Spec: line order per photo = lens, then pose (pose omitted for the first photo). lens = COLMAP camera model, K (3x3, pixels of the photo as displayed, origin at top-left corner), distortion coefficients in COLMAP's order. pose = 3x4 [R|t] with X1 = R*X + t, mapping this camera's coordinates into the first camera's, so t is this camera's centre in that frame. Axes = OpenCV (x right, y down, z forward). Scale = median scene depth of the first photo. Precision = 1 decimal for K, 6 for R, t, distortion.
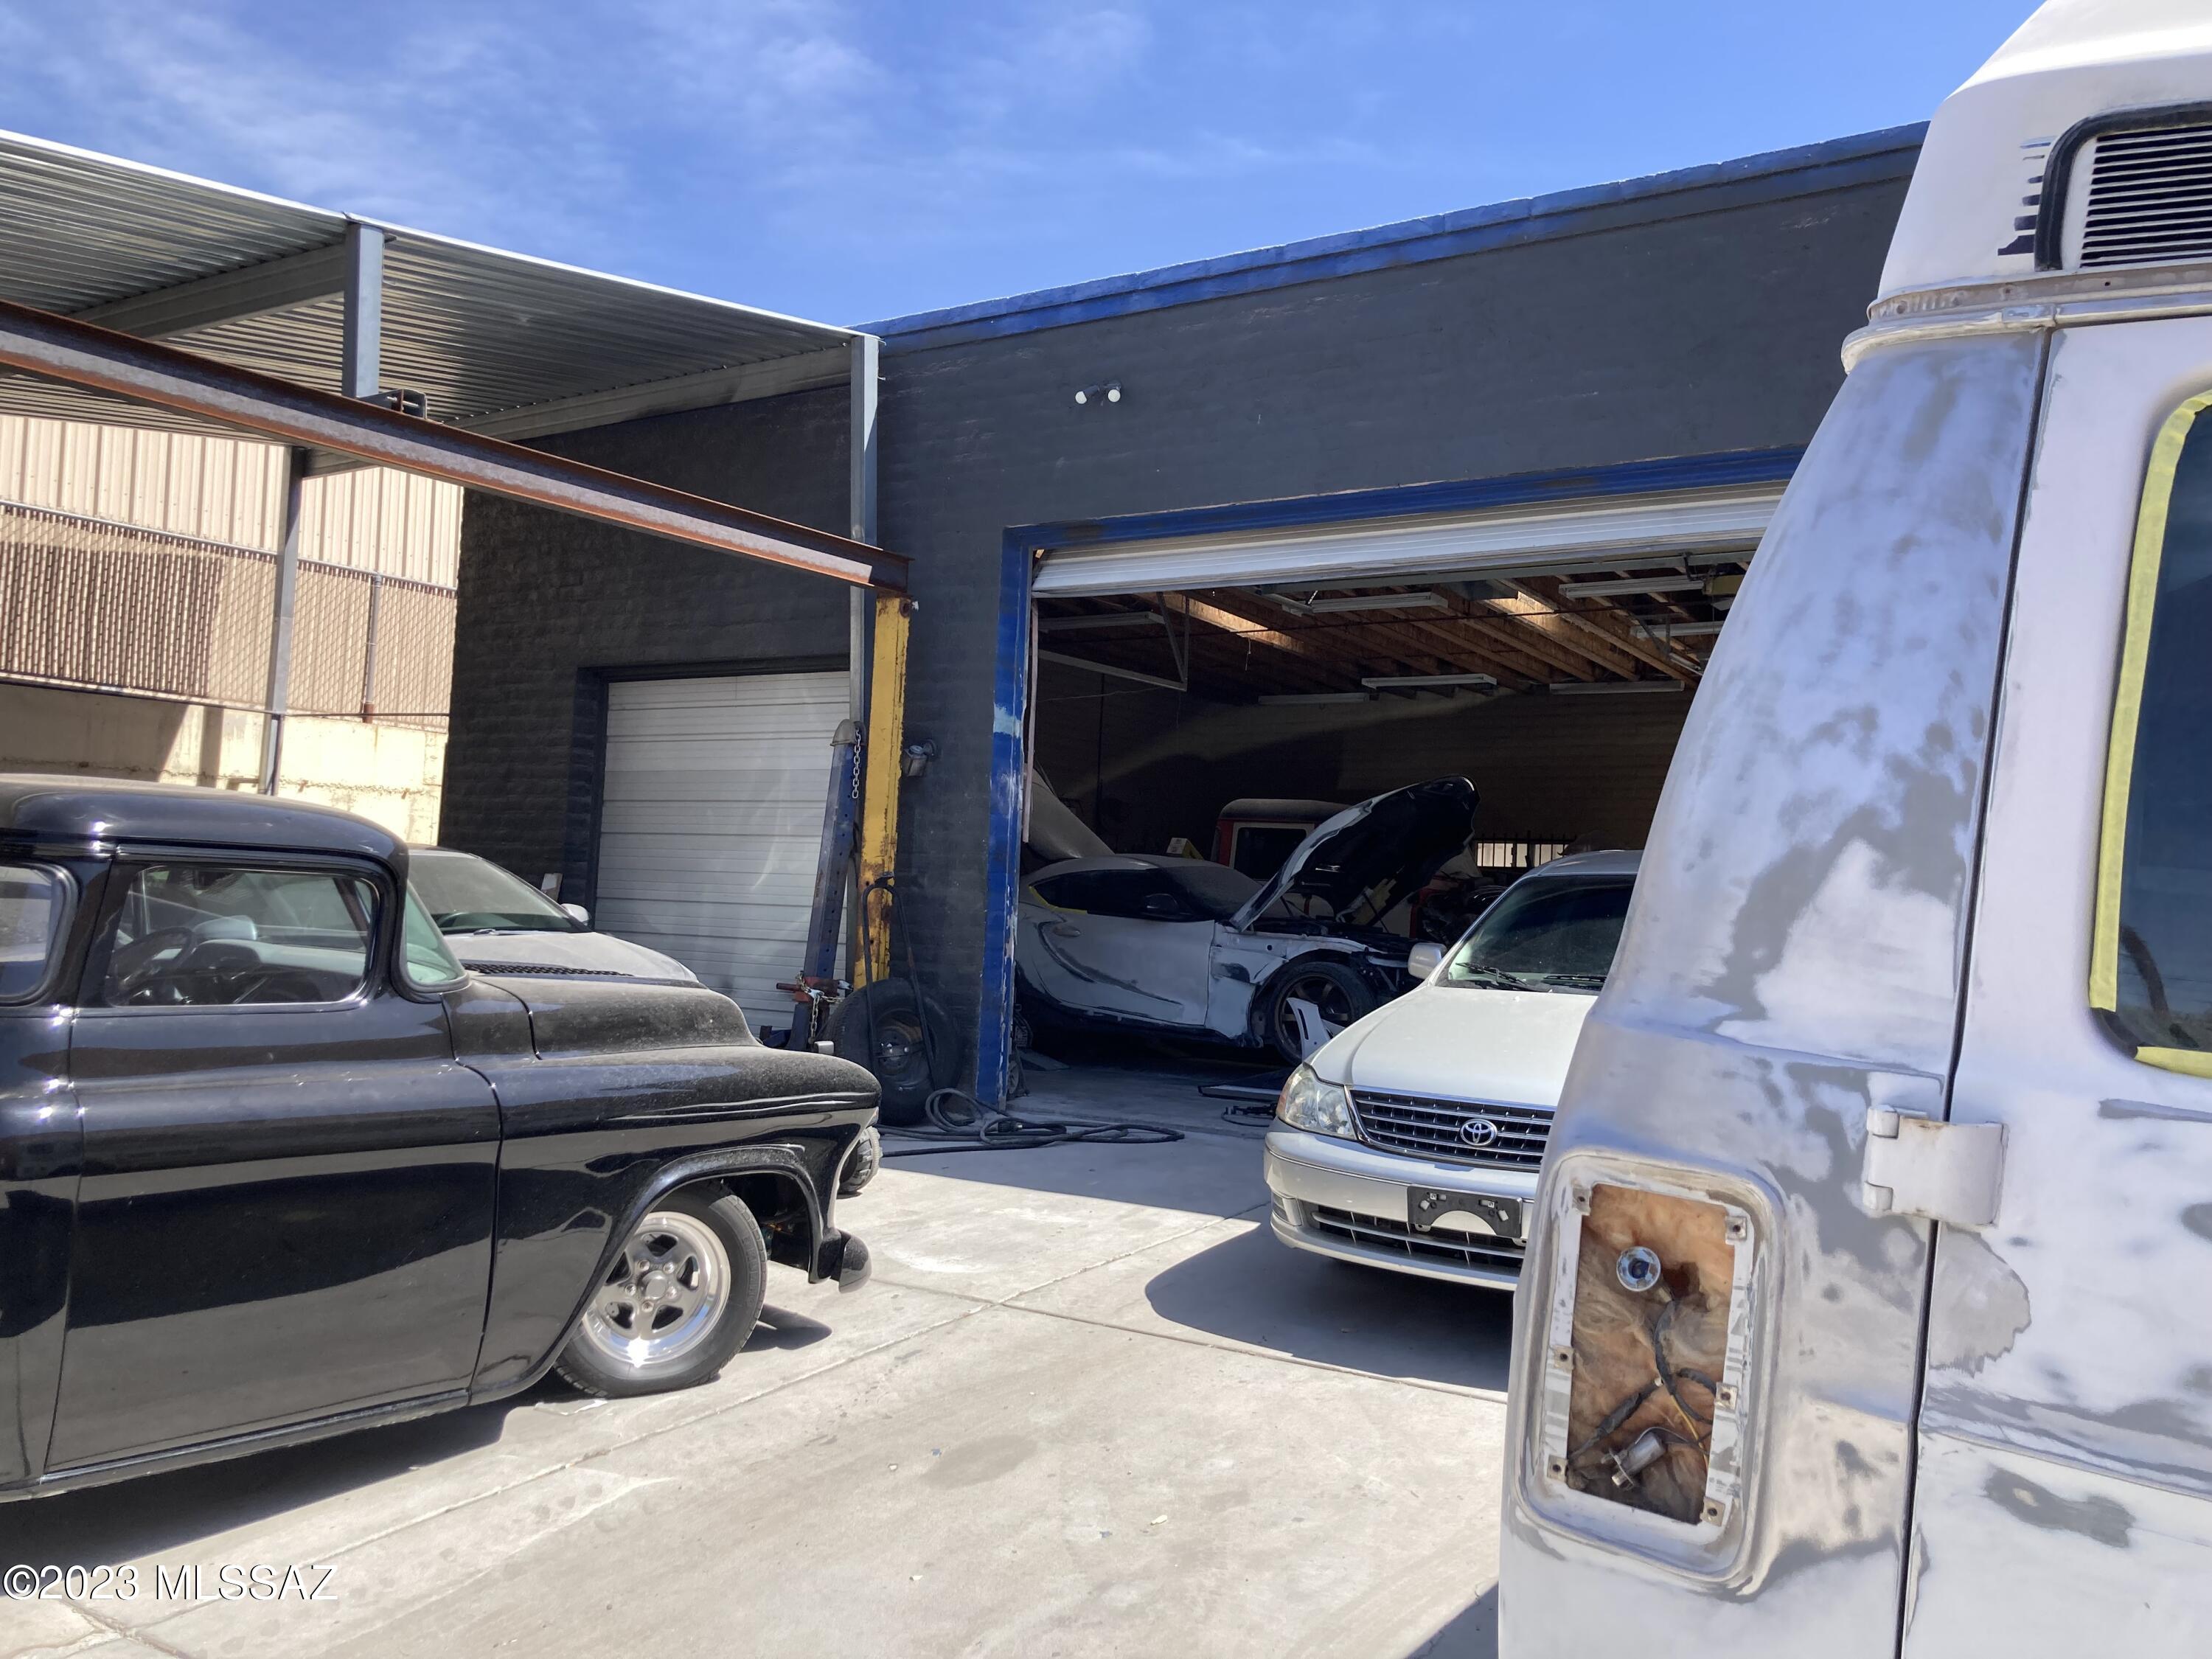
lens RADIAL K [[1809.8, 0, 1100.9], [0, 1809.8, 796.9], [0, 0, 1]] dist [0.076284, -0.118329]
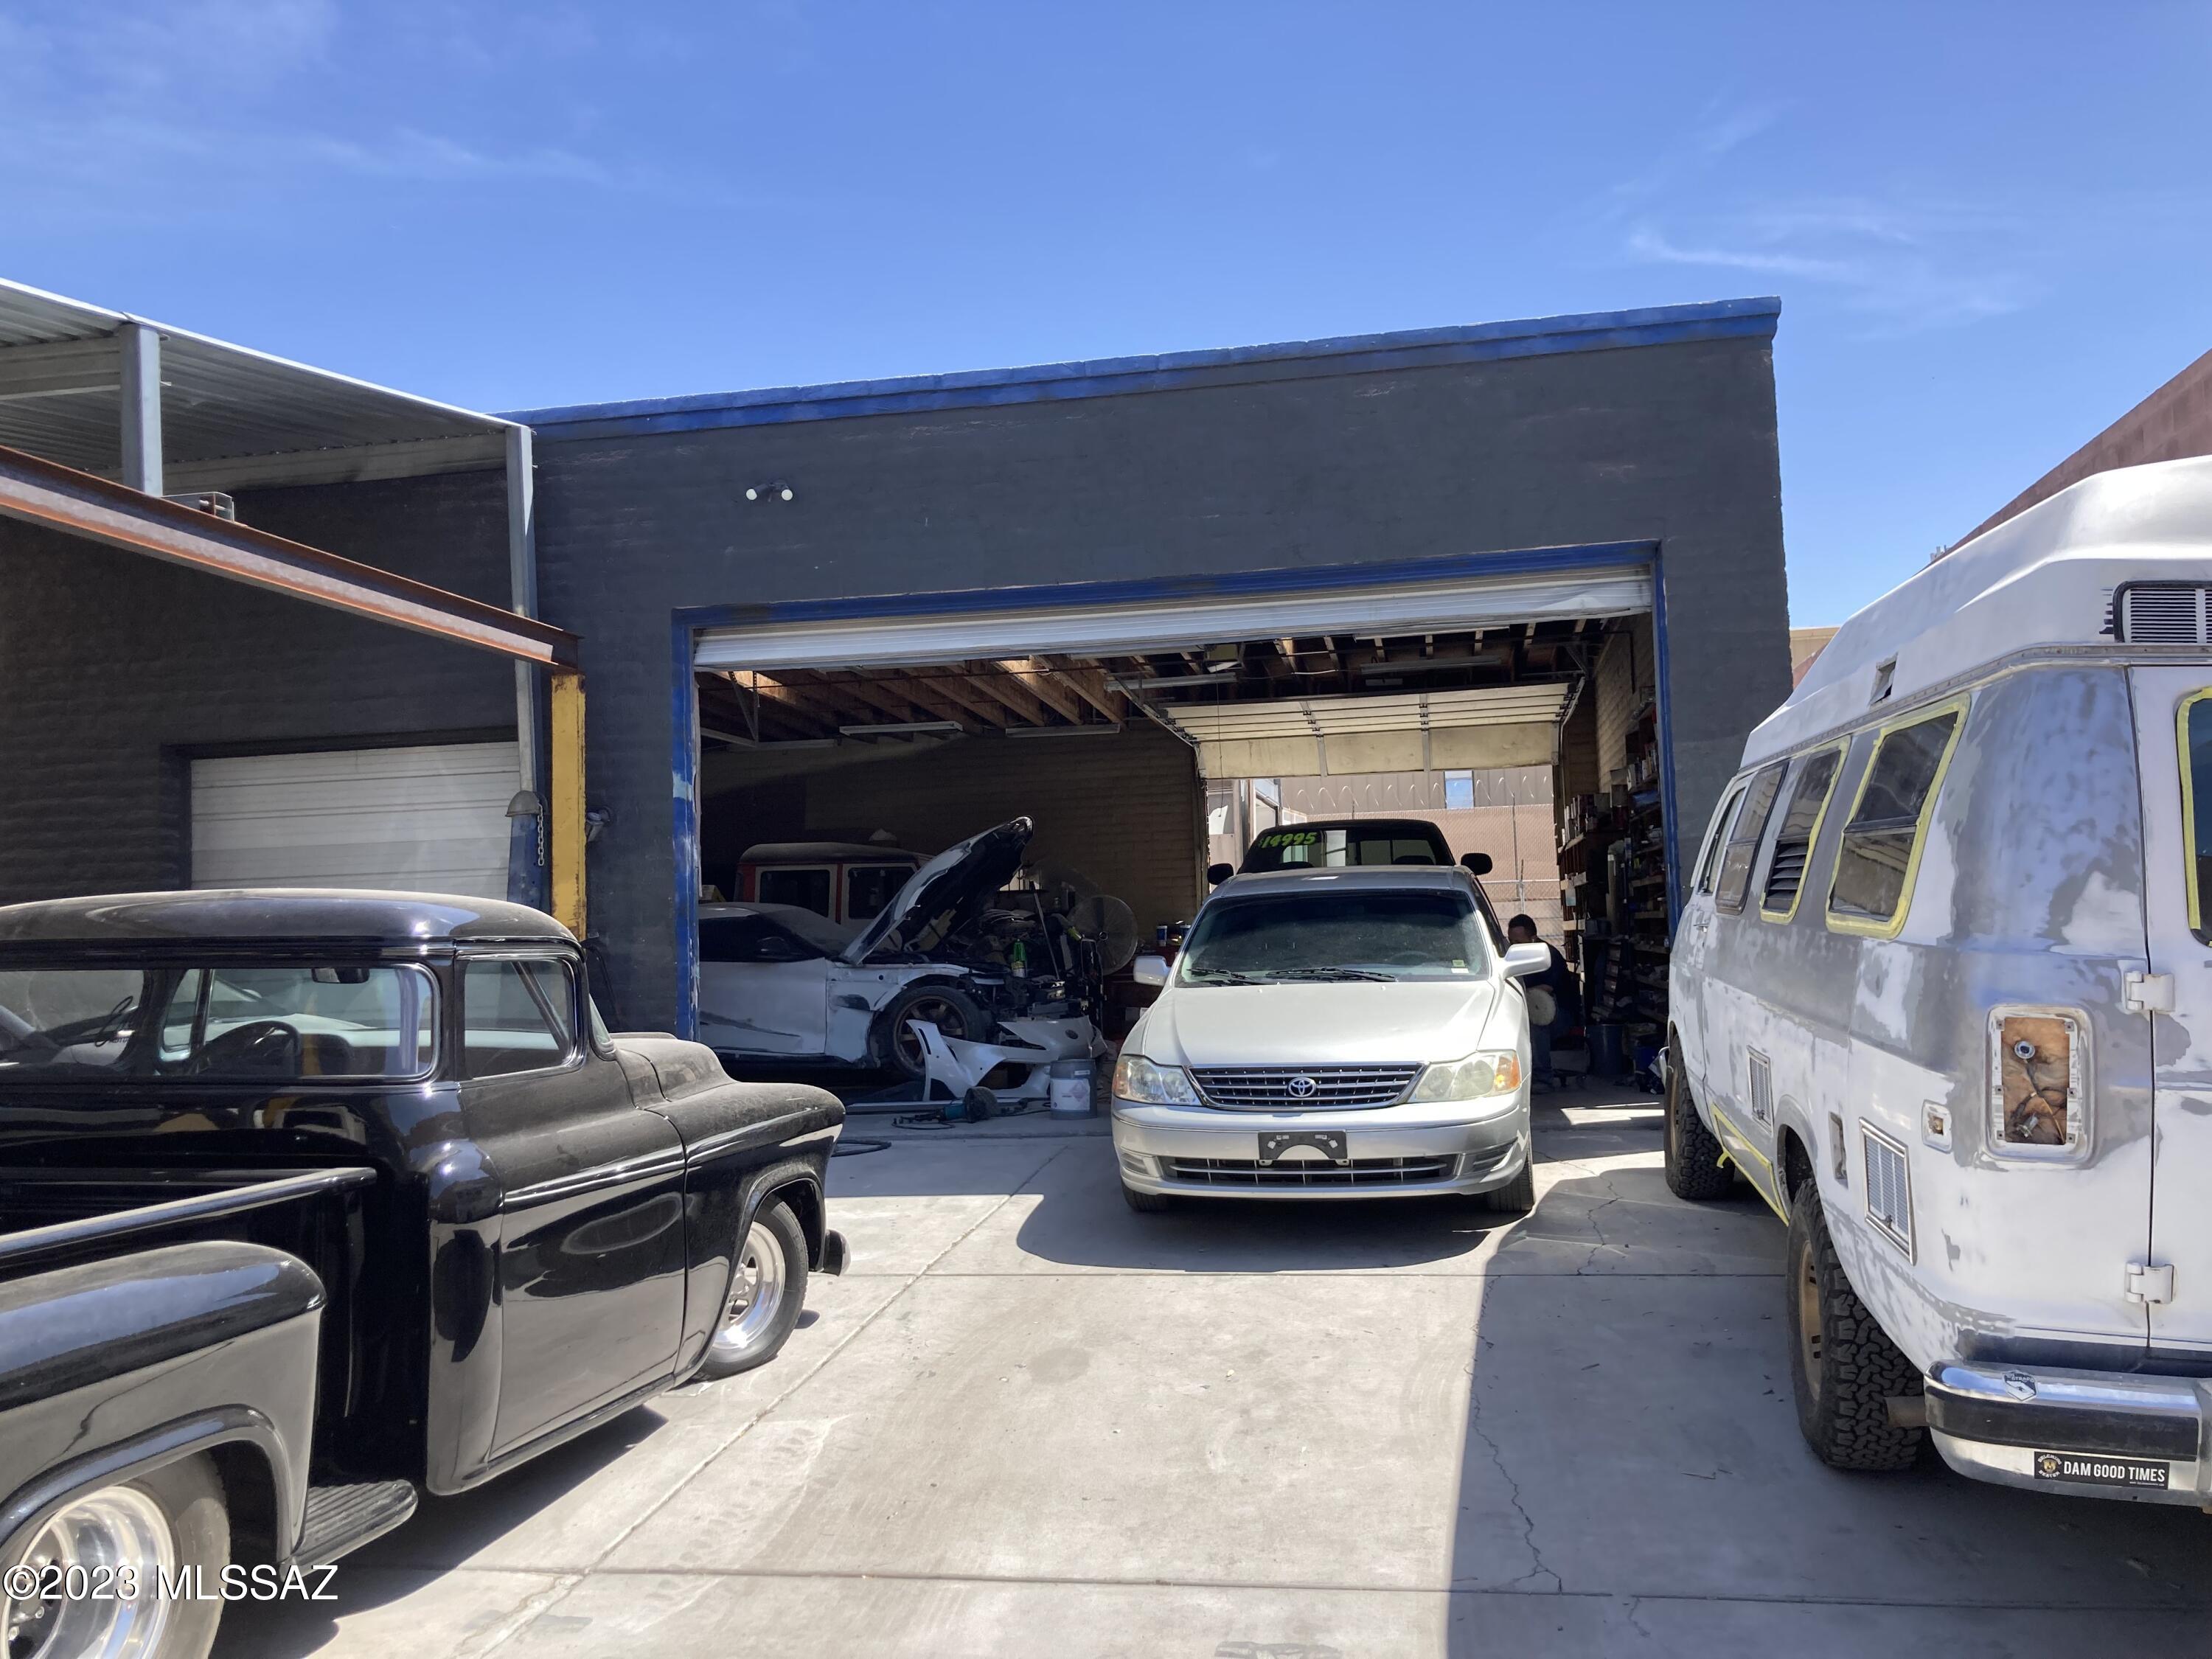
lens RADIAL K [[1824.3, 0, 1116.4], [0, 1824.3, 822.6], [0, 0, 1]] dist [0.082035, -0.096363]
pose [[0.915545, -0.046133, 0.399562, -0.282447], [0.046579, 0.998878, 0.008600, -0.019688], [-0.399510, 0.010737, 0.916666, -0.124919]]
